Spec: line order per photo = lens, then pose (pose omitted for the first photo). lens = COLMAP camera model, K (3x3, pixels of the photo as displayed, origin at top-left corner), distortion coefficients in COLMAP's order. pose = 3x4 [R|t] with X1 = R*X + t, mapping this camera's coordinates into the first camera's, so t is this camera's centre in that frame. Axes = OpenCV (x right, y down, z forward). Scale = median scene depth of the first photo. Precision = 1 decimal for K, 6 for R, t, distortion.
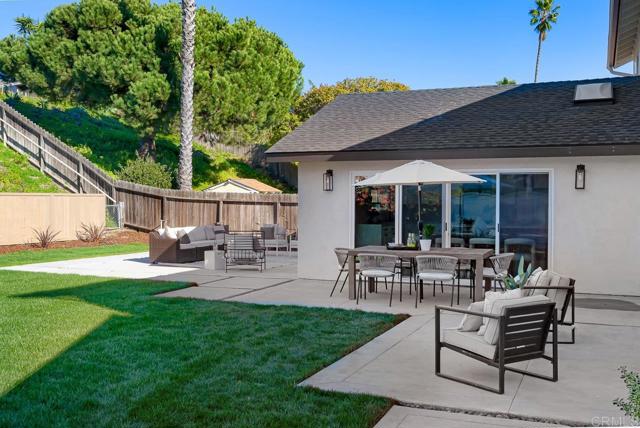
lens RADIAL K [[634.6, 0, 320.0], [0, 634.6, 214.0], [0, 0, 1]] dist [-0.014129, -0.000726]
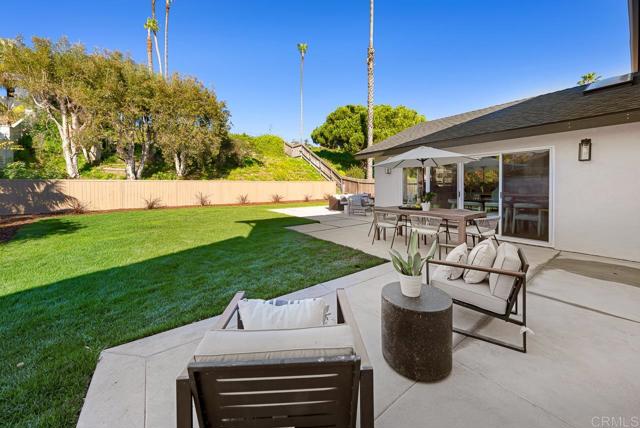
lens RADIAL K [[233.8, 0, 322.3], [0, 233.8, 189.1], [0, 0, 1]] dist [-0.001540, -0.000249]
pose [[0.870485, -0.003381, -0.492183, 0.071164], [0.001191, 0.999988, -0.004763, 0.003991], [0.492194, 0.003560, 0.870478, 0.140574]]
